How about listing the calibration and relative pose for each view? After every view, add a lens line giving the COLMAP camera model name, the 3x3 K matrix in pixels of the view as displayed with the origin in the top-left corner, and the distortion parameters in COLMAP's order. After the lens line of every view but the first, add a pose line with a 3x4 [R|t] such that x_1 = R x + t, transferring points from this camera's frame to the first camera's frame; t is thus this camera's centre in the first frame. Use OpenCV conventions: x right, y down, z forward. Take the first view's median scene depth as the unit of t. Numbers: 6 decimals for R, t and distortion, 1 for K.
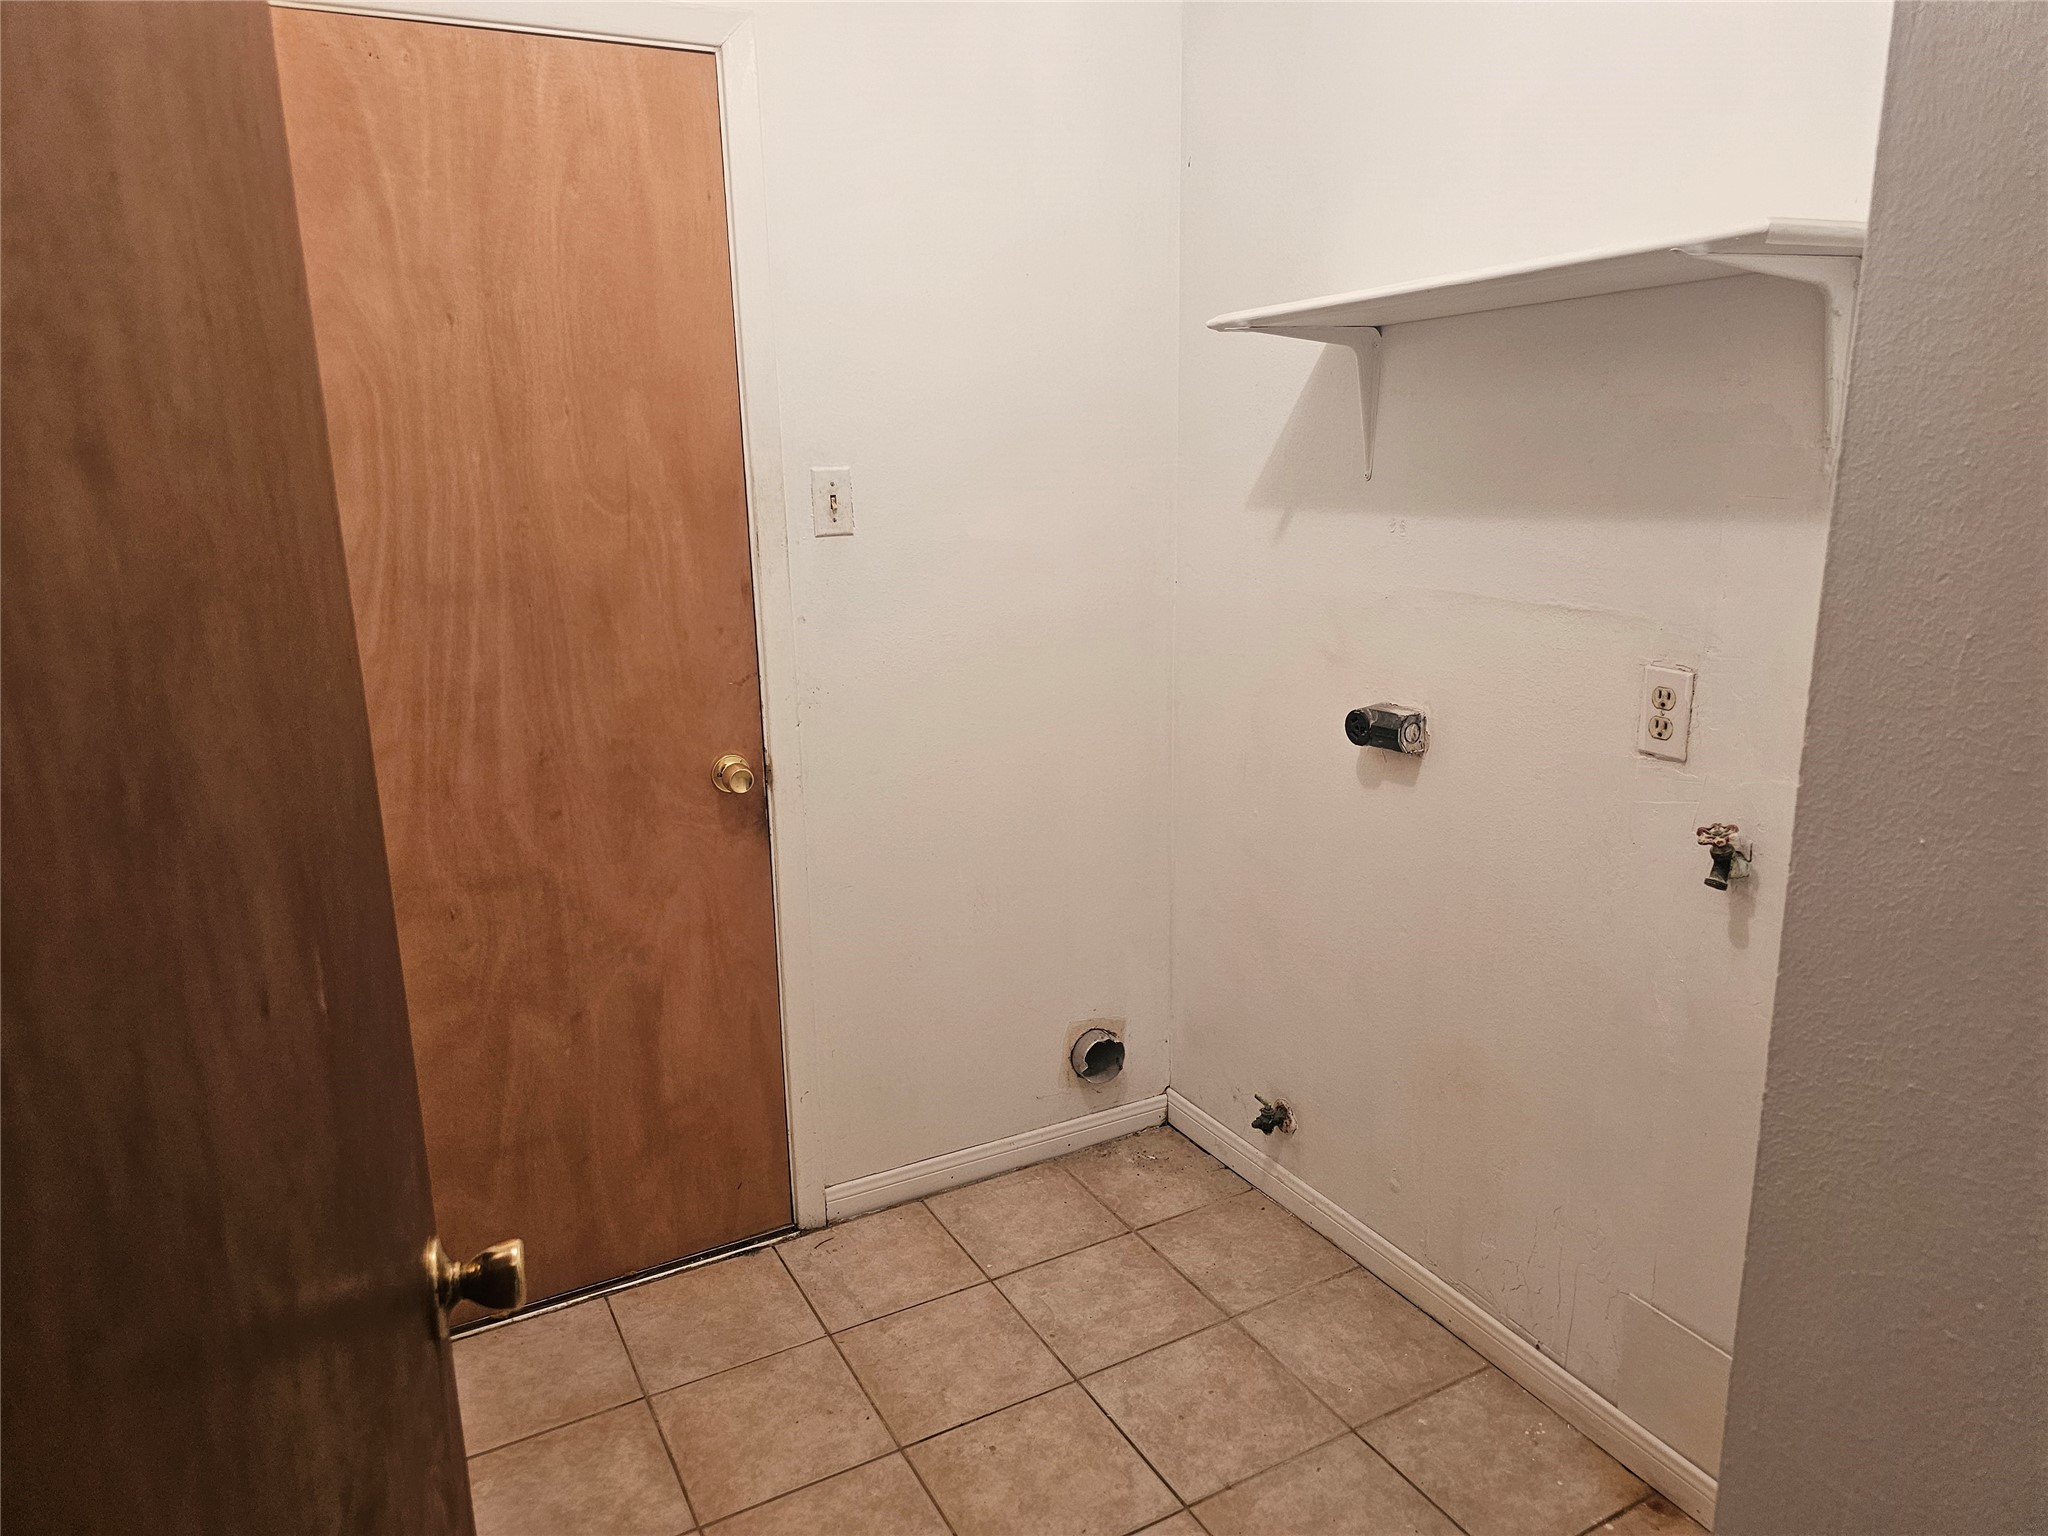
lens RADIAL K [[1376.2, 0, 1024.0], [0, 1376.2, 768.0], [0, 0, 1]] dist [0.078527, -0.071218]
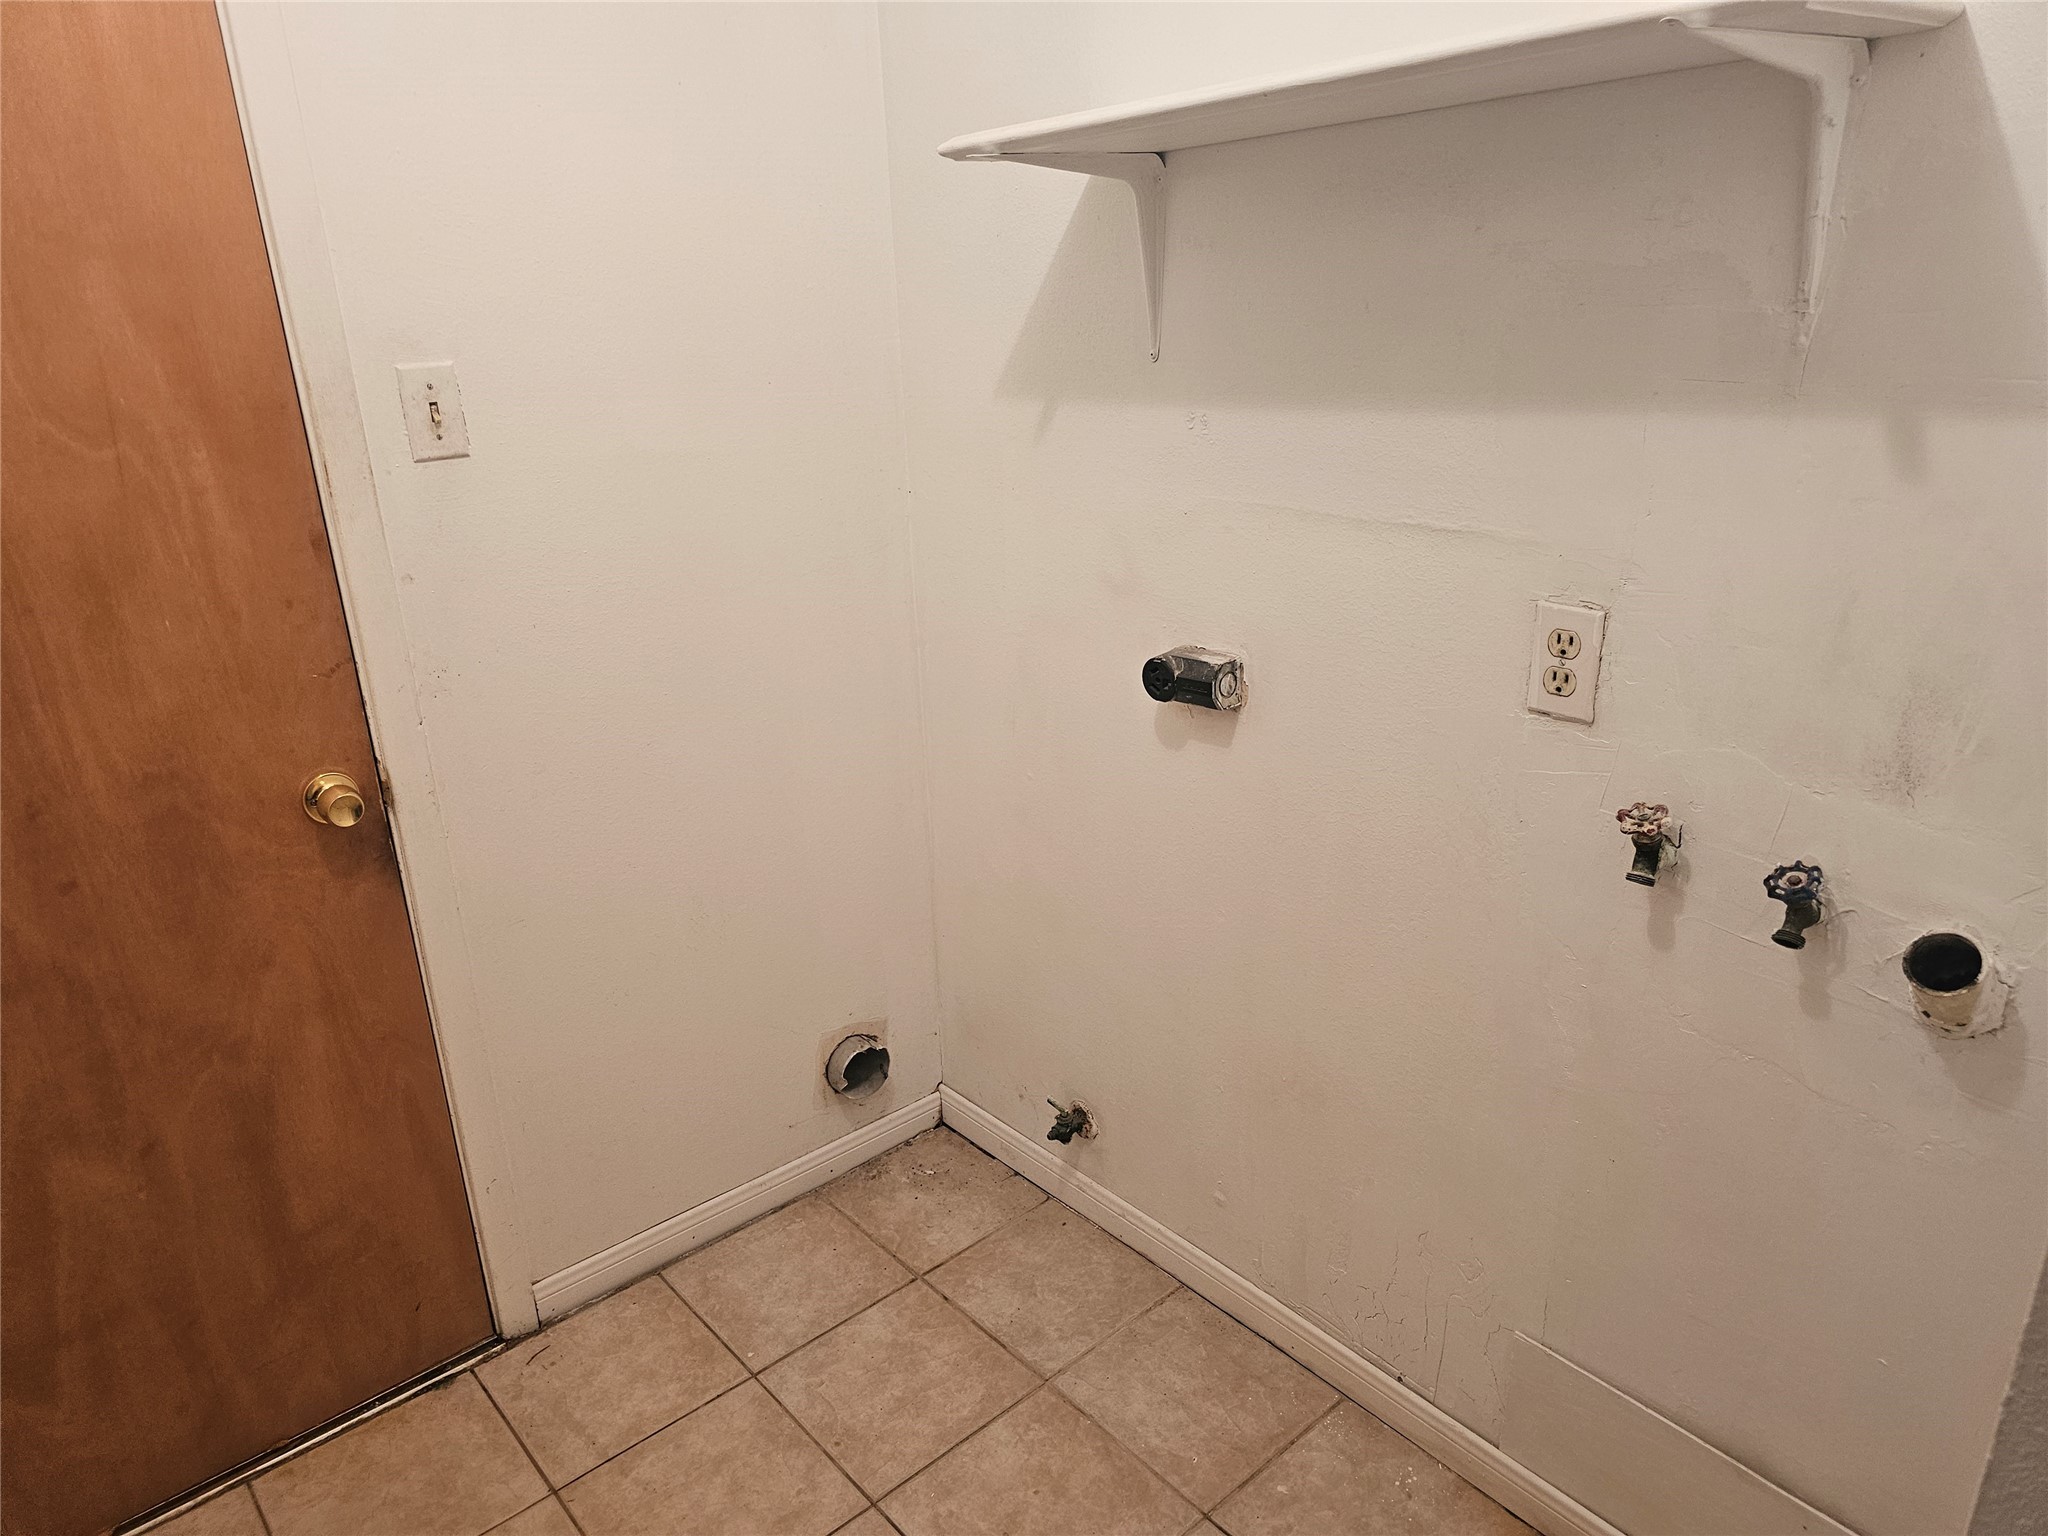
lens RADIAL K [[1380.1, 0, 994.9], [0, 1380.1, 787.3], [0, 0, 1]] dist [0.069124, -0.073993]
pose [[0.979129, -0.092414, 0.181017, -0.001937], [0.072230, 0.990725, 0.115095, -0.061849], [-0.189974, -0.099618, 0.976722, 0.214874]]
